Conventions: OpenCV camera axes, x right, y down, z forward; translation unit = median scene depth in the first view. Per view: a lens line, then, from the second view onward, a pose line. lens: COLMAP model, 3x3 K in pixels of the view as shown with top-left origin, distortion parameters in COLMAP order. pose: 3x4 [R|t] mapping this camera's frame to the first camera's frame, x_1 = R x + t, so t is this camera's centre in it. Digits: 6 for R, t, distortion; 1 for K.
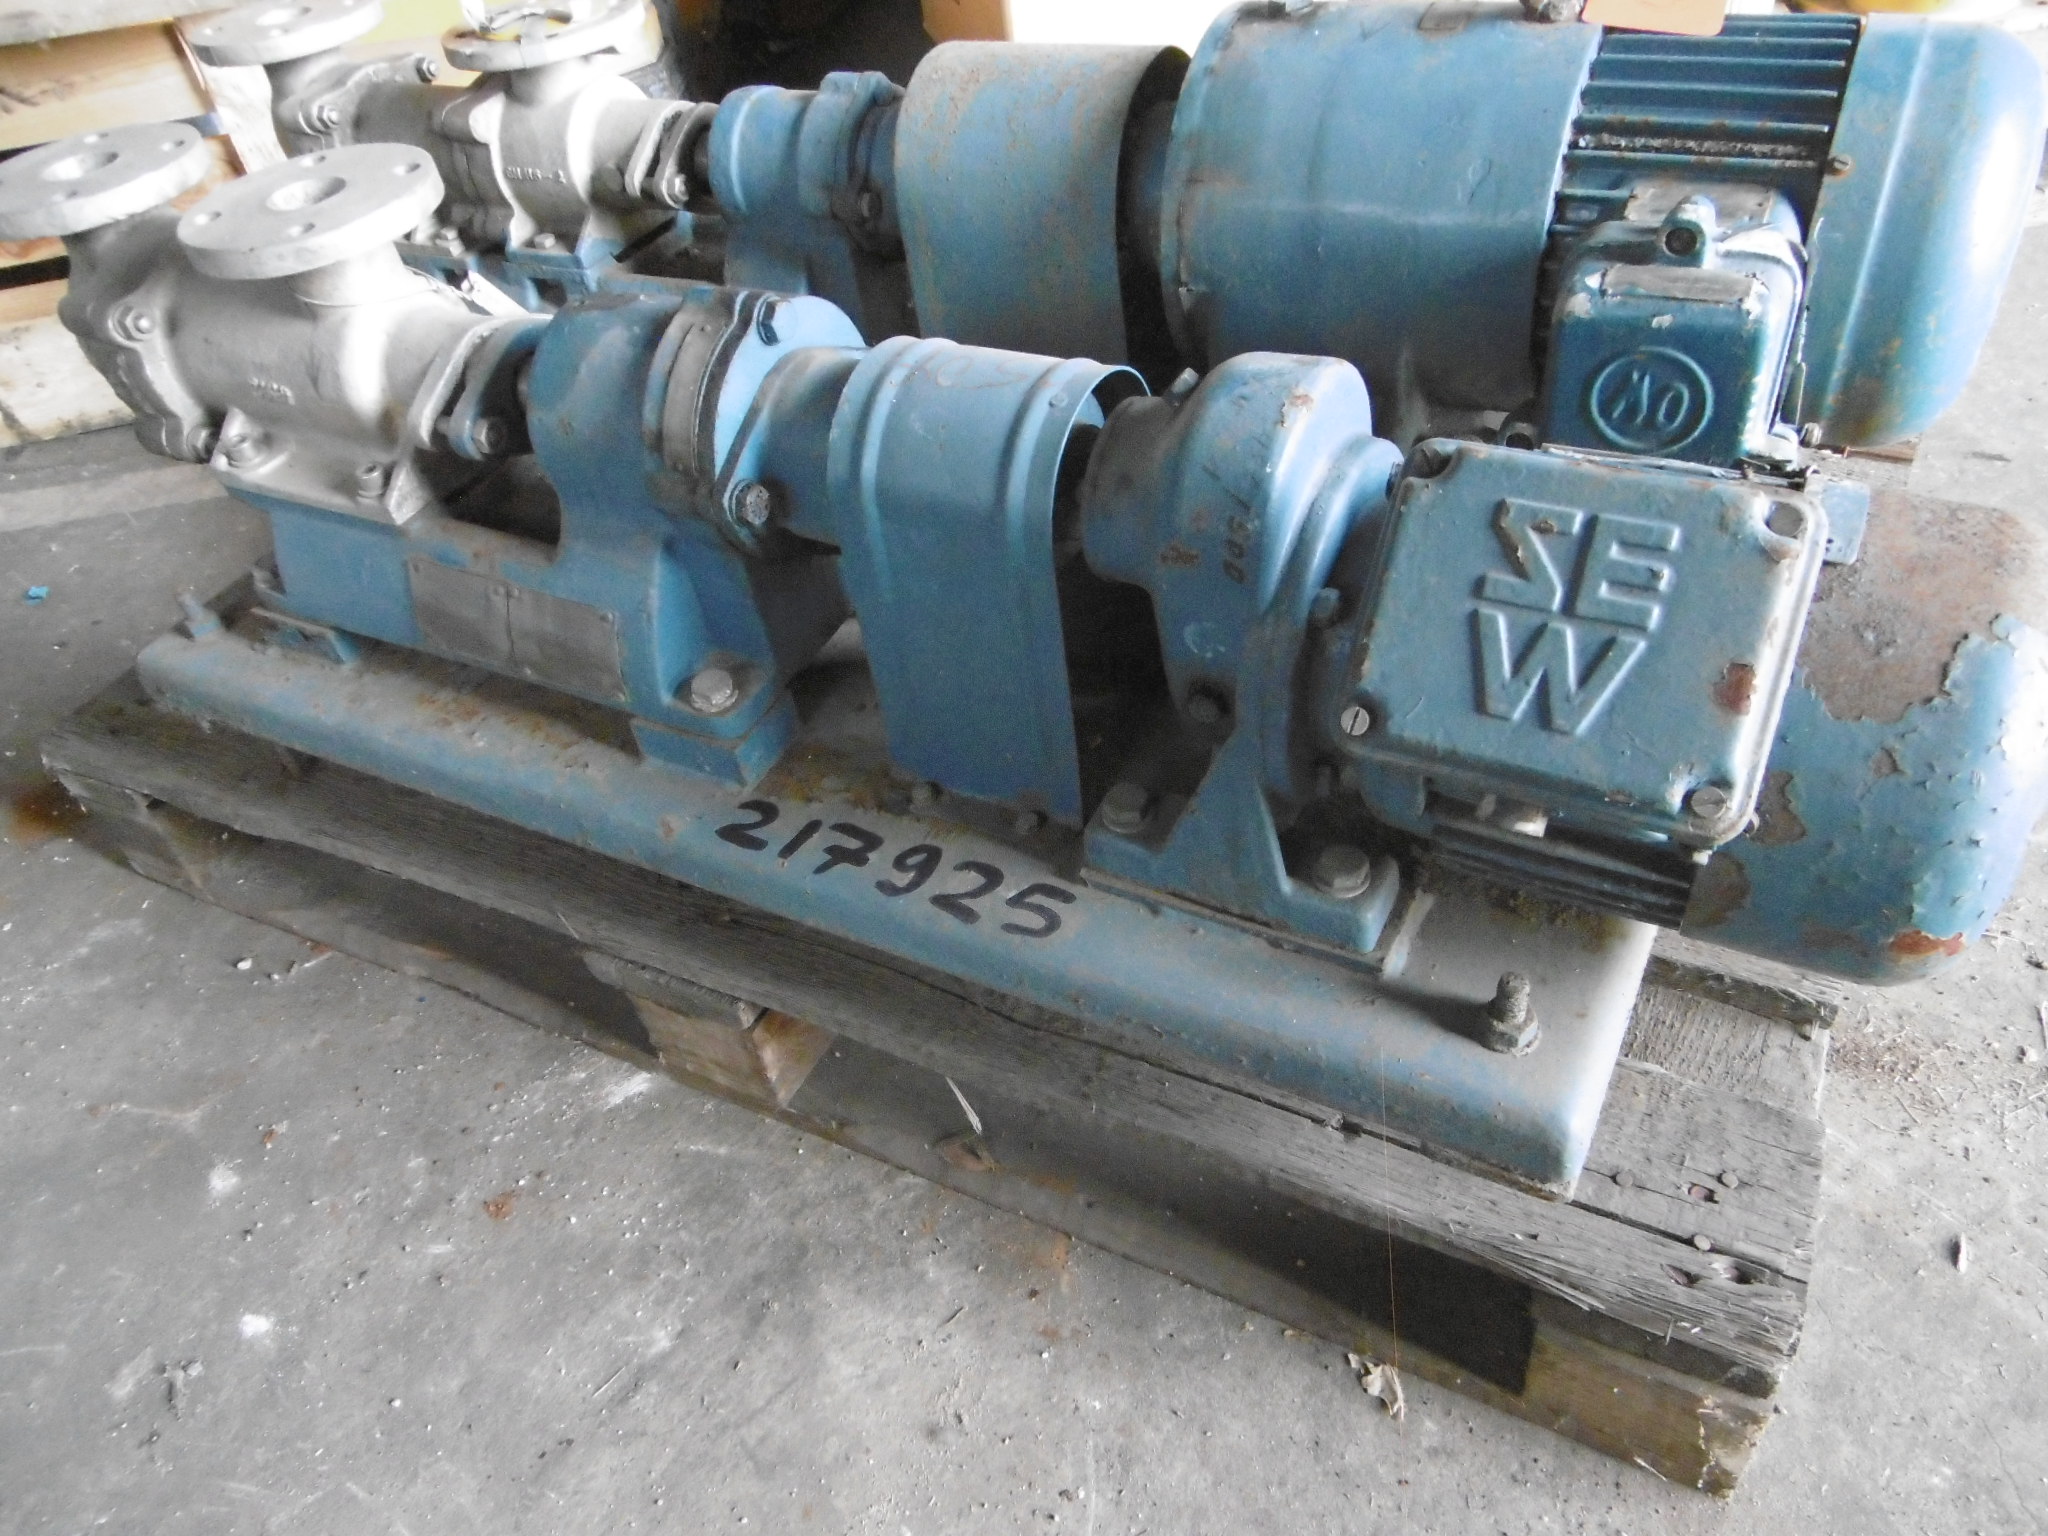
lens RADIAL K [[1437.3, 0, 1033.5], [0, 1437.3, 777.7], [0, 0, 1]] dist [-0.027960, 0.002575]
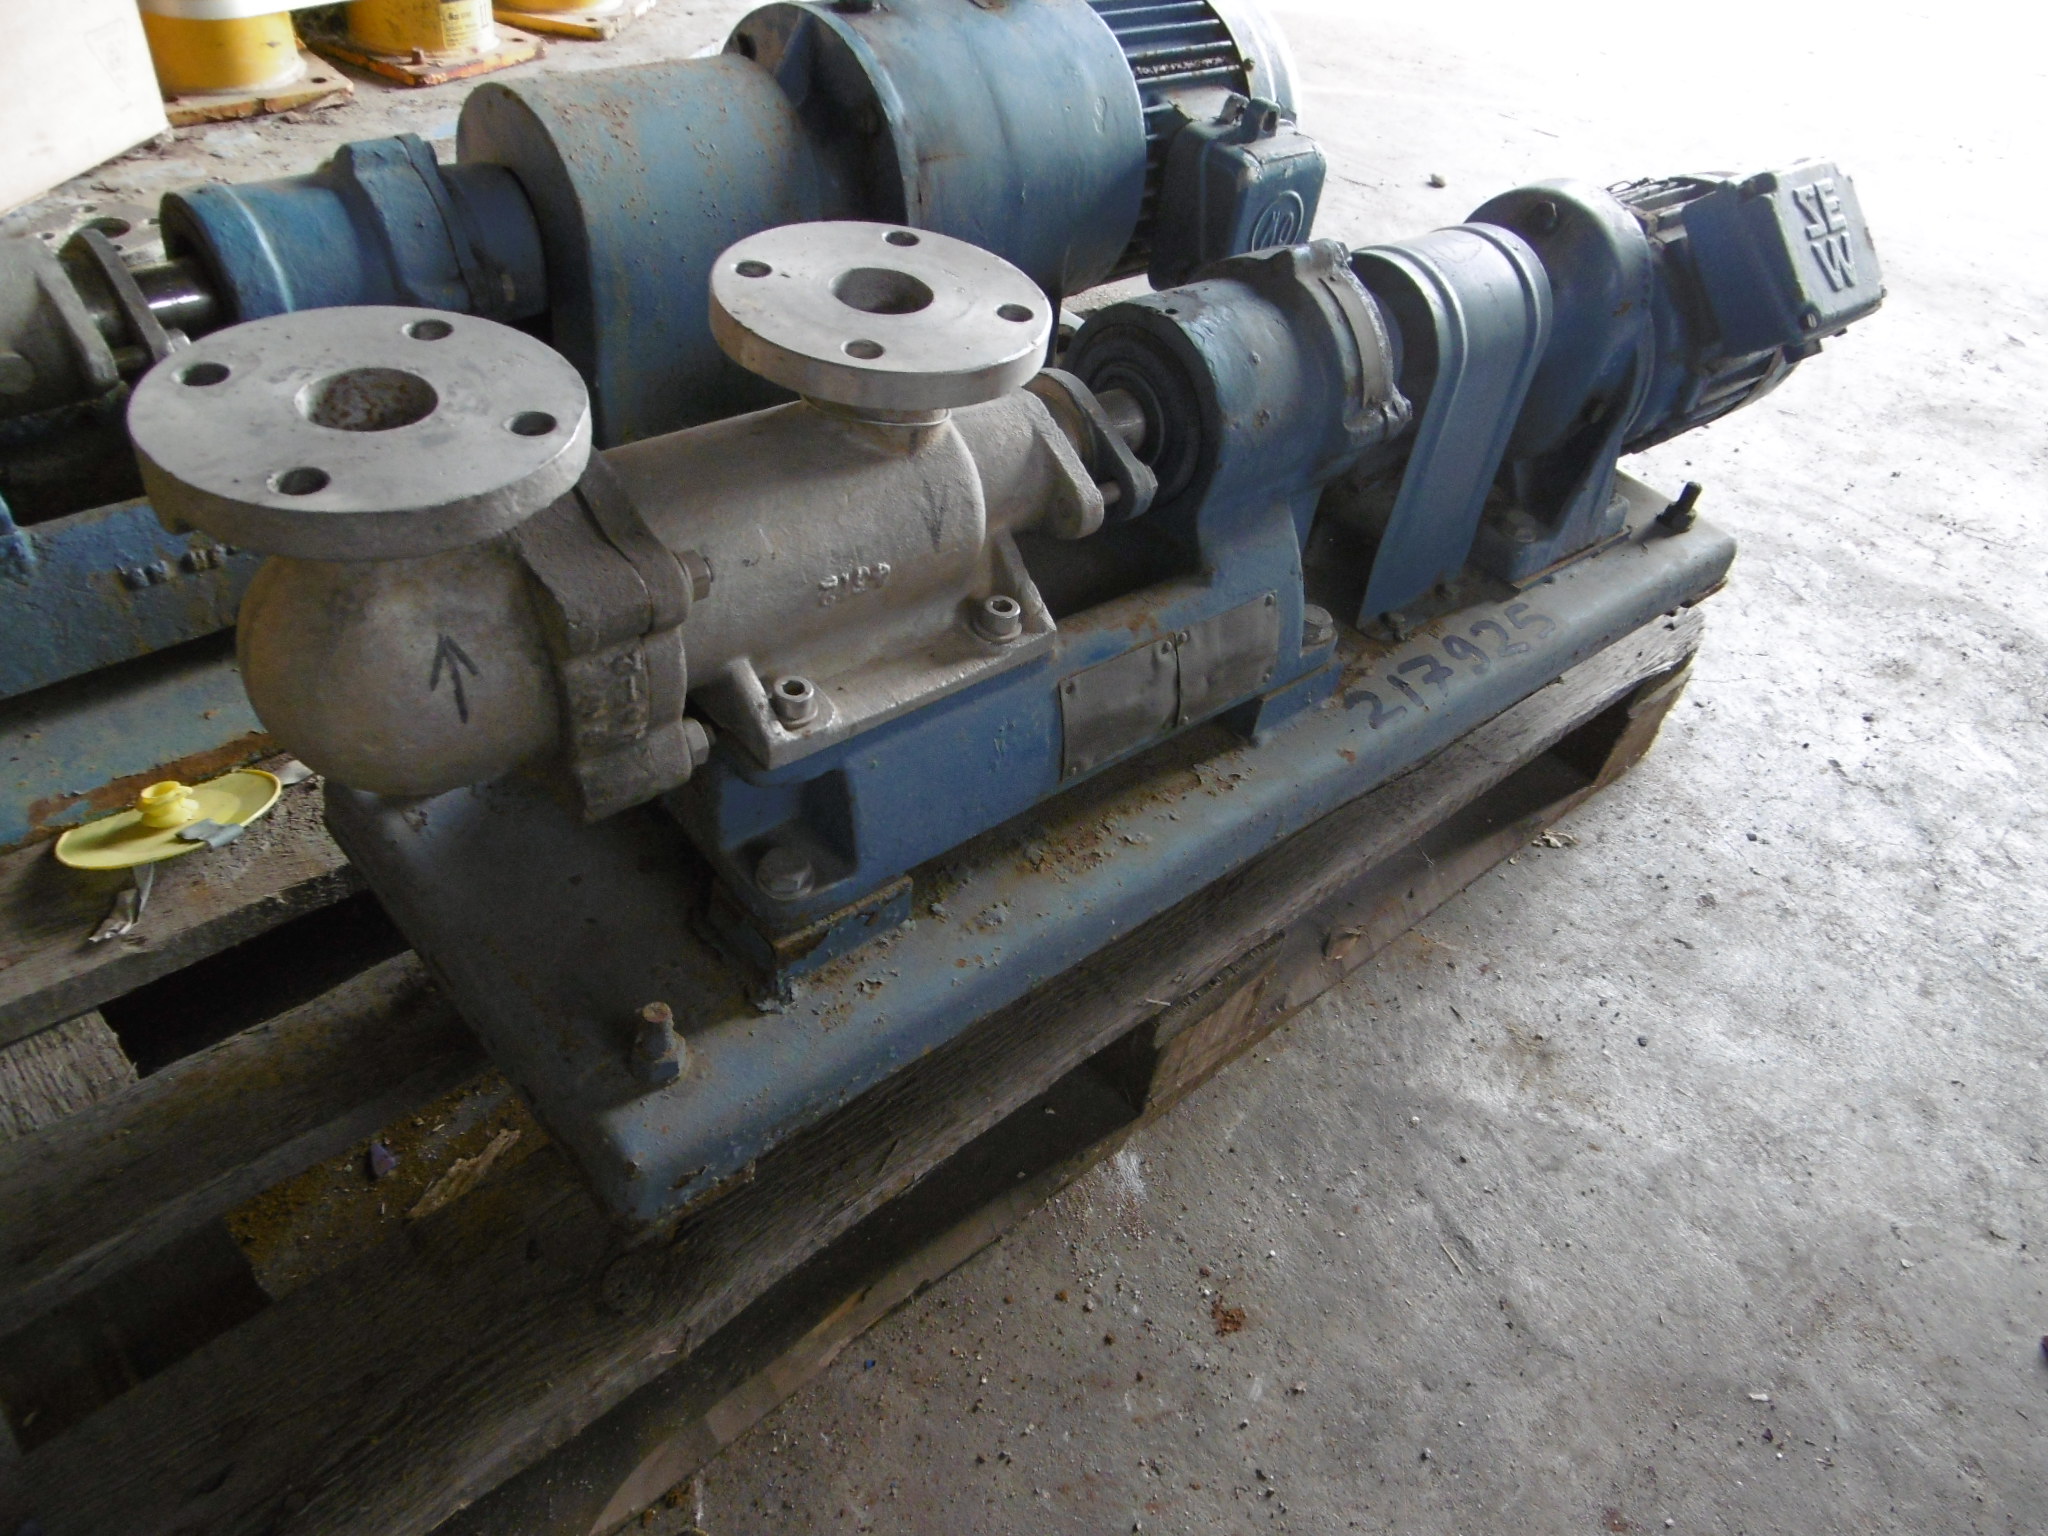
lens RADIAL K [[1437.3, 0, 1035.4], [0, 1437.3, 765.5], [0, 0, 1]] dist [-0.027960, 0.002575]
pose [[0.347006, -0.488587, 0.800543, -1.113537], [0.507734, 0.815544, 0.277658, -0.347492], [-0.788538, 0.310114, 0.531071, 0.573069]]
